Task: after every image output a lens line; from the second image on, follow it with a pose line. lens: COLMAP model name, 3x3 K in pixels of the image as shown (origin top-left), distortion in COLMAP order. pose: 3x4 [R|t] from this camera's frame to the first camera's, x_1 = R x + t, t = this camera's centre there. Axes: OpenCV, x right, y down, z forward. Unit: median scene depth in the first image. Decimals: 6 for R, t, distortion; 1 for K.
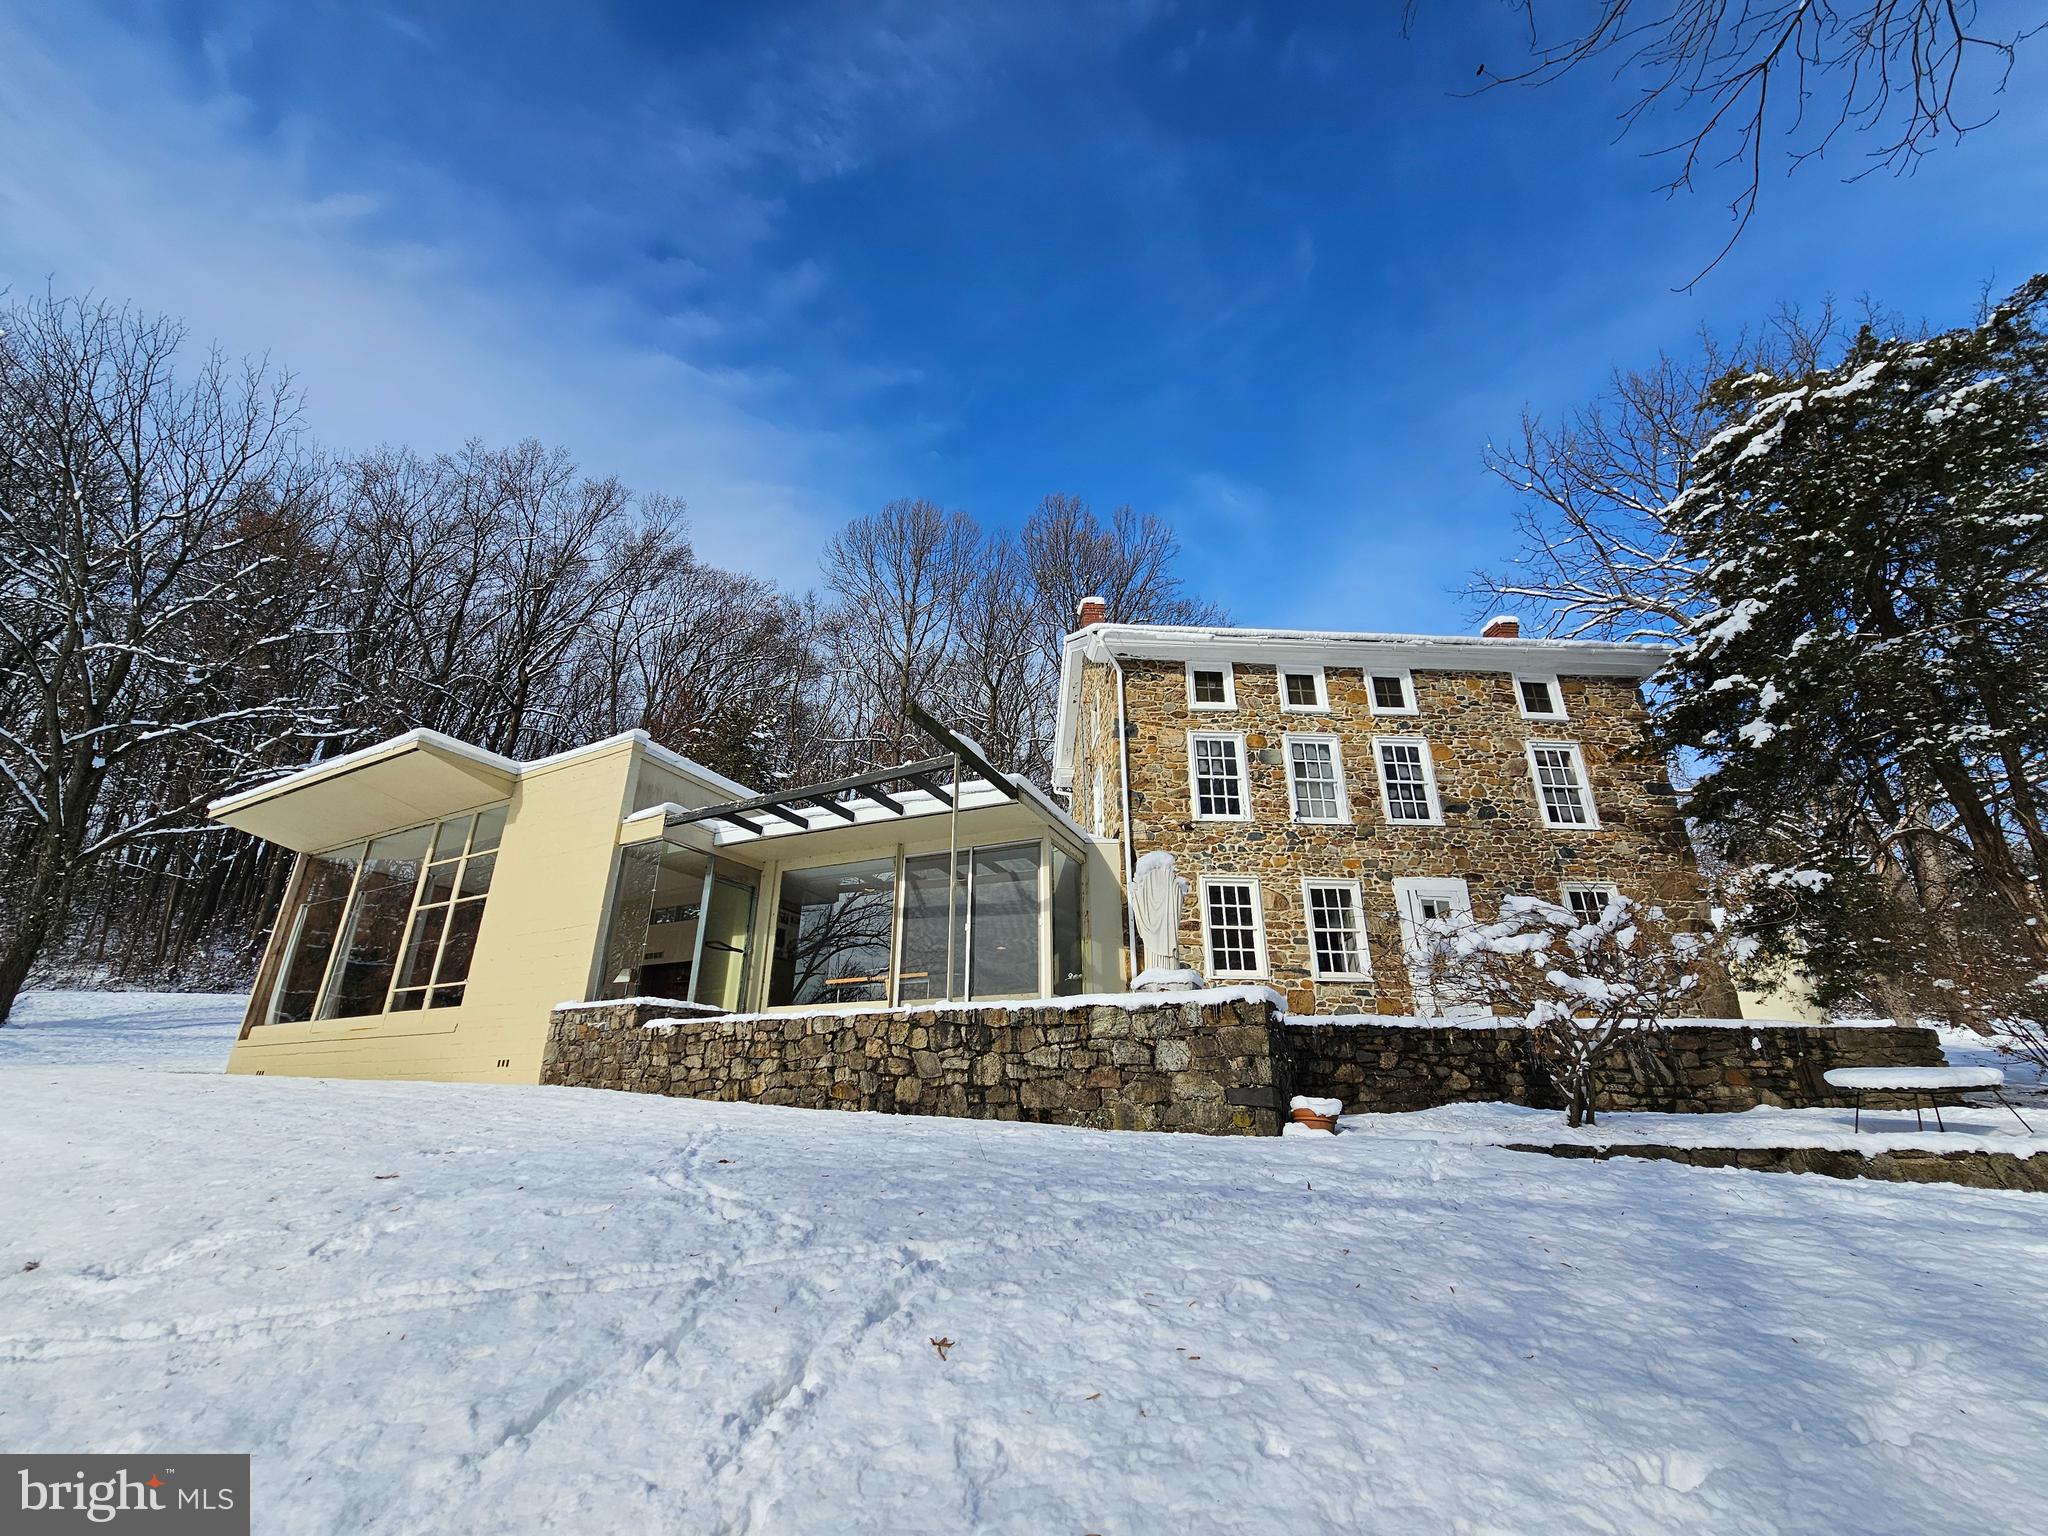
lens RADIAL K [[835.7, 0, 1020.5], [0, 835.7, 767.3], [0, 0, 1]] dist [-0.001434, -0.000326]
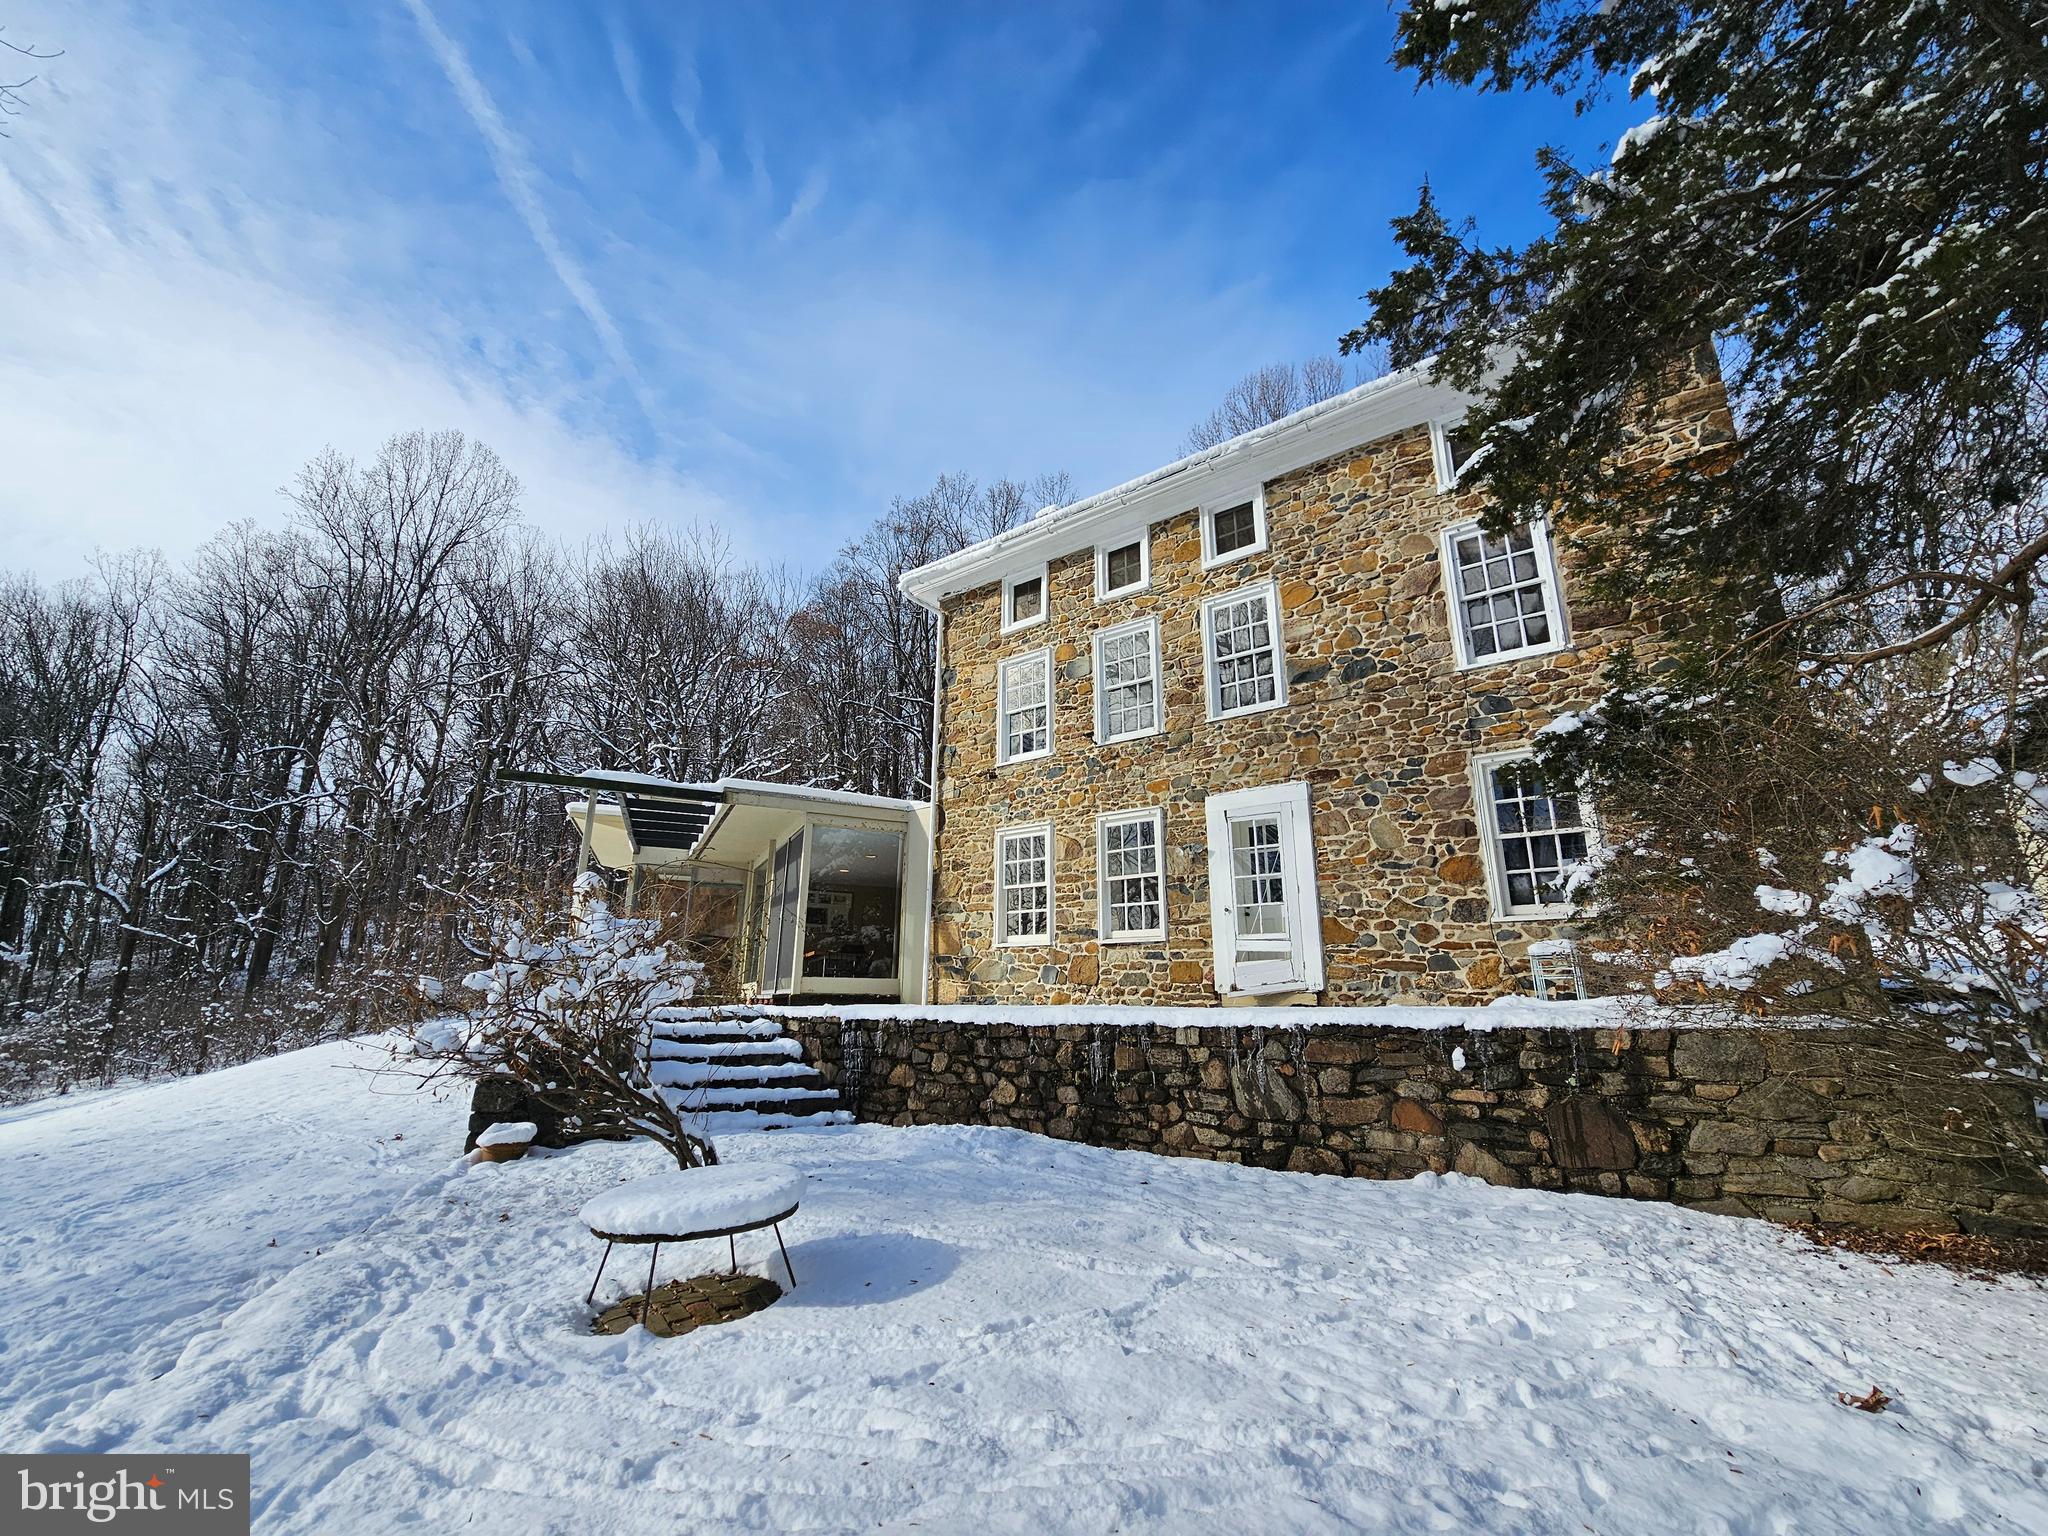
lens RADIAL K [[835.7, 0, 1025.0], [0, 835.7, 769.1], [0, 0, 1]] dist [-0.001434, -0.000326]
pose [[0.762395, -0.175725, -0.622796, 0.805576], [0.241624, 0.970119, 0.022060, 0.056090], [0.600309, -0.167301, 0.782074, 0.346450]]
